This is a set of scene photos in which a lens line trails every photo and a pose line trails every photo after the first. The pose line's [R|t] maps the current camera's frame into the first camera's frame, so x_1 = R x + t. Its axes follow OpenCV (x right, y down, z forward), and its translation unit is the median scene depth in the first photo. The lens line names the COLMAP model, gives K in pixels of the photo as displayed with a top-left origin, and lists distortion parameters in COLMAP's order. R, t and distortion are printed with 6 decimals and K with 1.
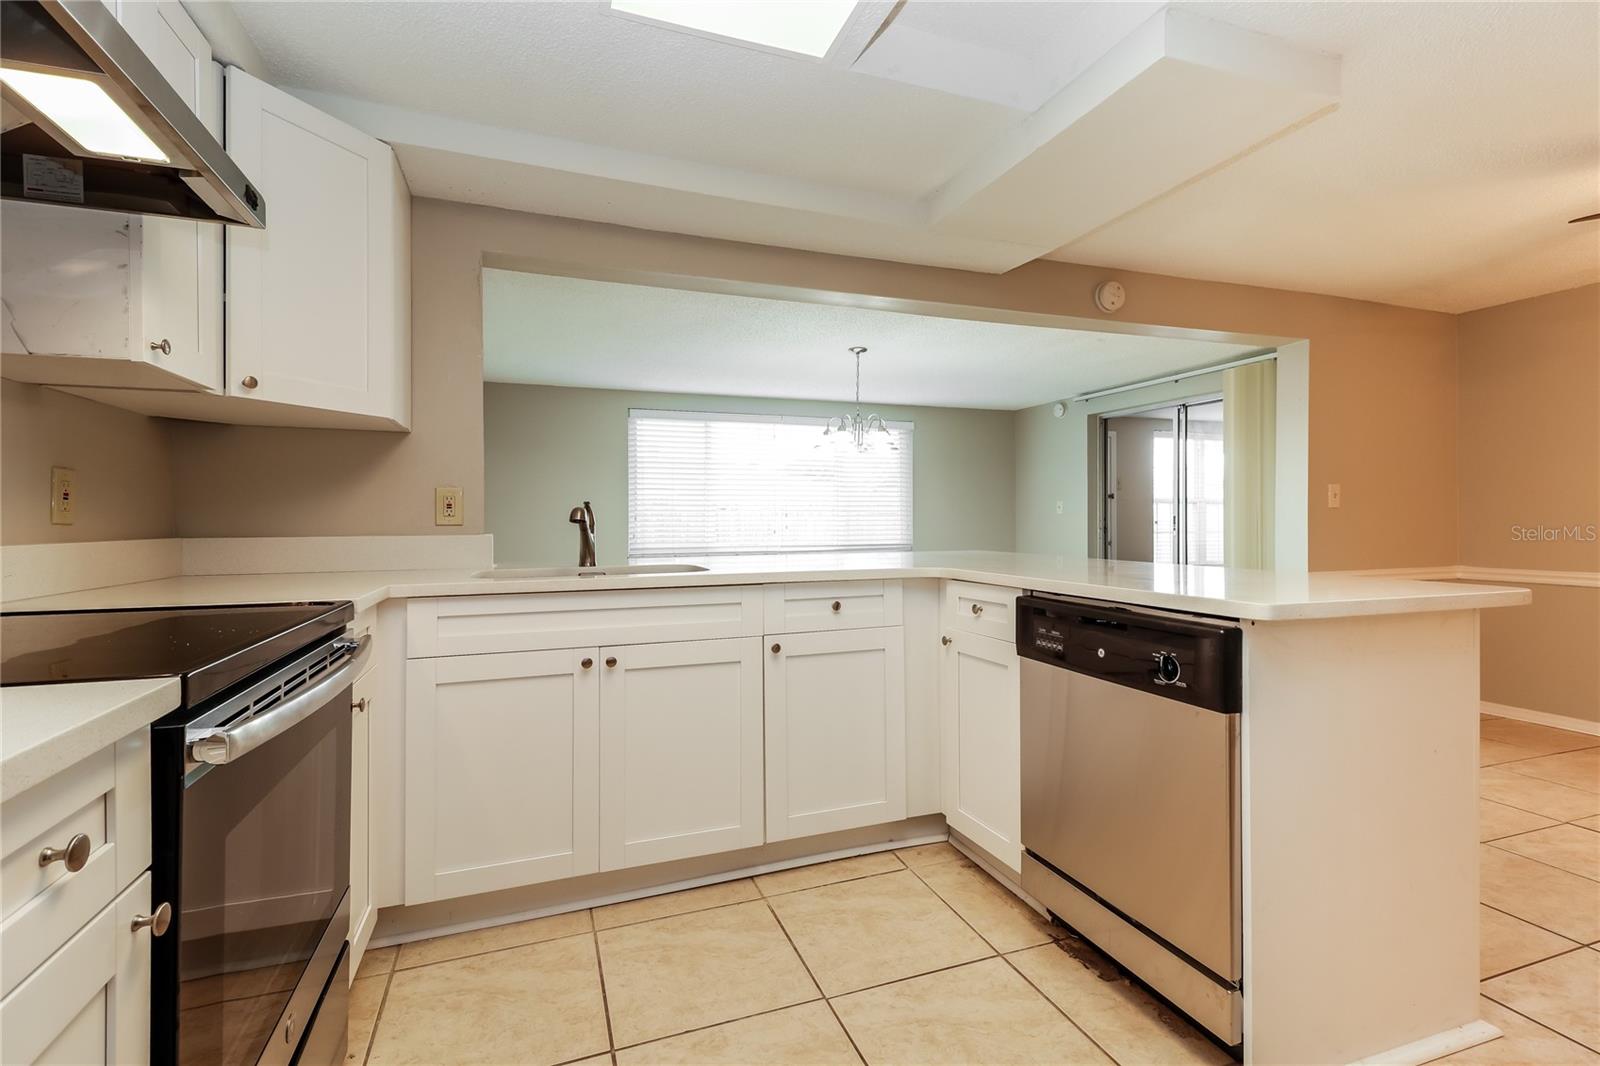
lens RADIAL K [[715.0, 0, 800.0], [0, 715.0, 533.0], [0, 0, 1]] dist [-0.000534, -0.000019]
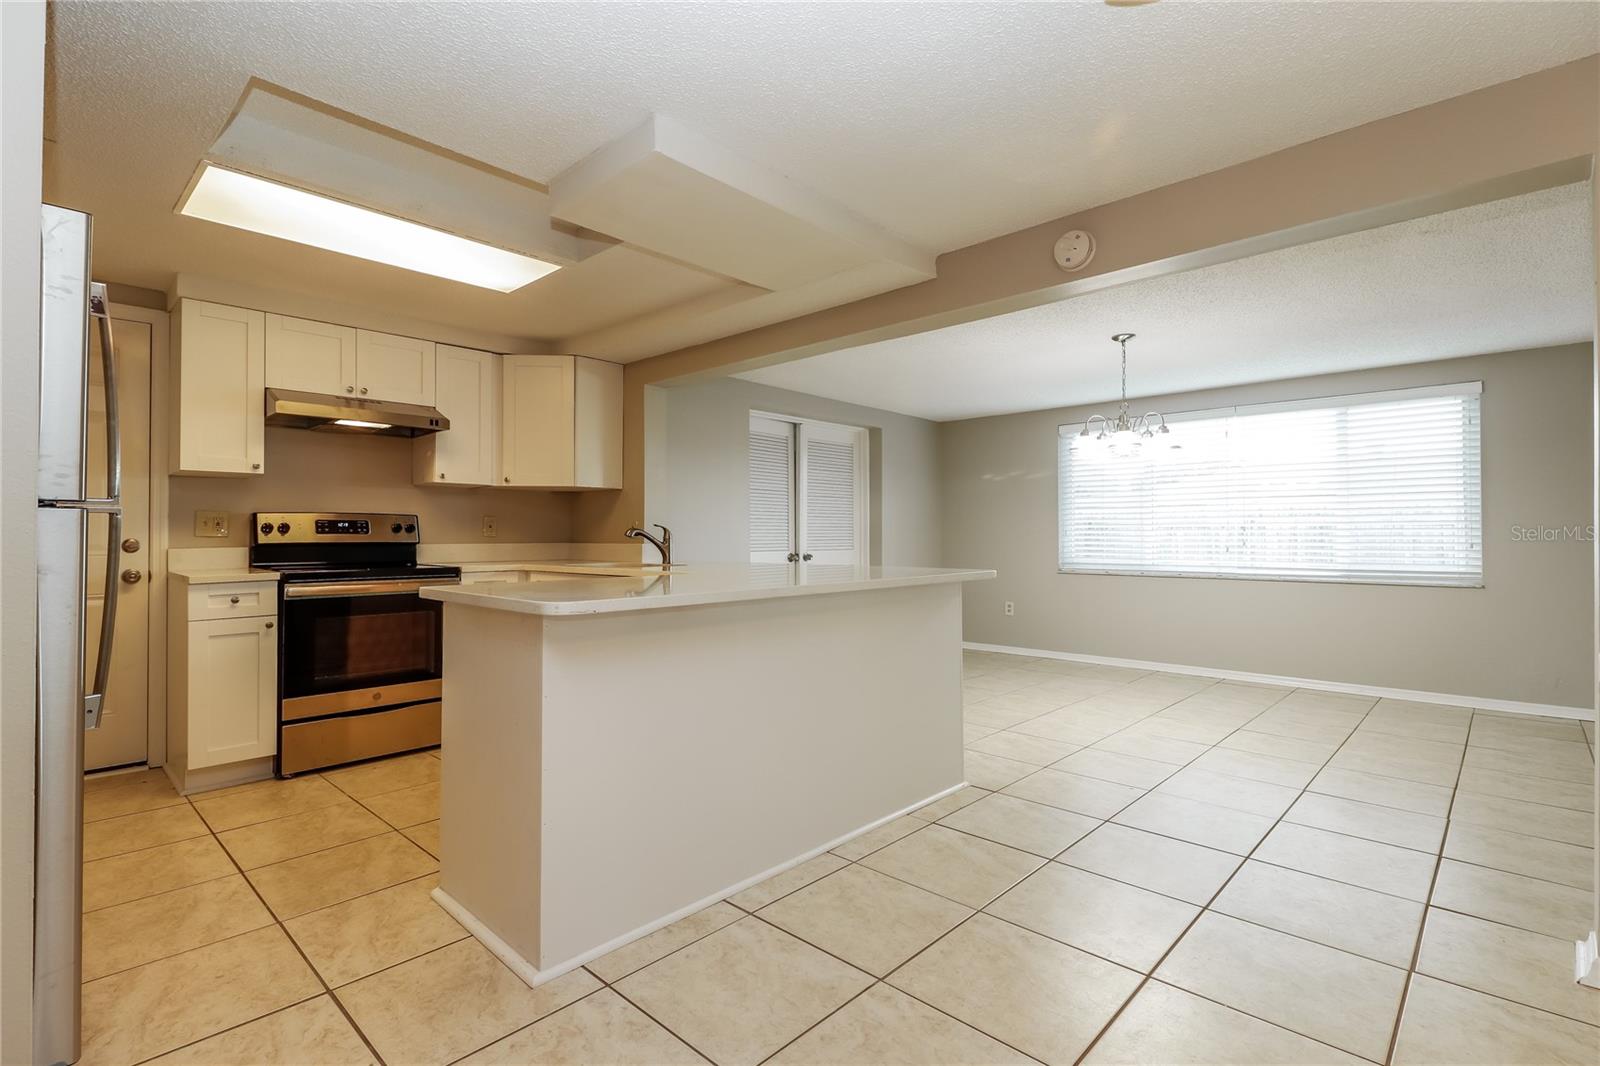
lens RADIAL K [[755.7, 0, 800.0], [0, 755.7, 533.0], [0, 0, 1]] dist [0.001036, 0.000112]
pose [[0.448966, 0.000769, -0.893548, 0.710101], [-0.019514, 0.999770, -0.008944, -0.007771], [0.893336, 0.021452, 0.448878, 0.257975]]
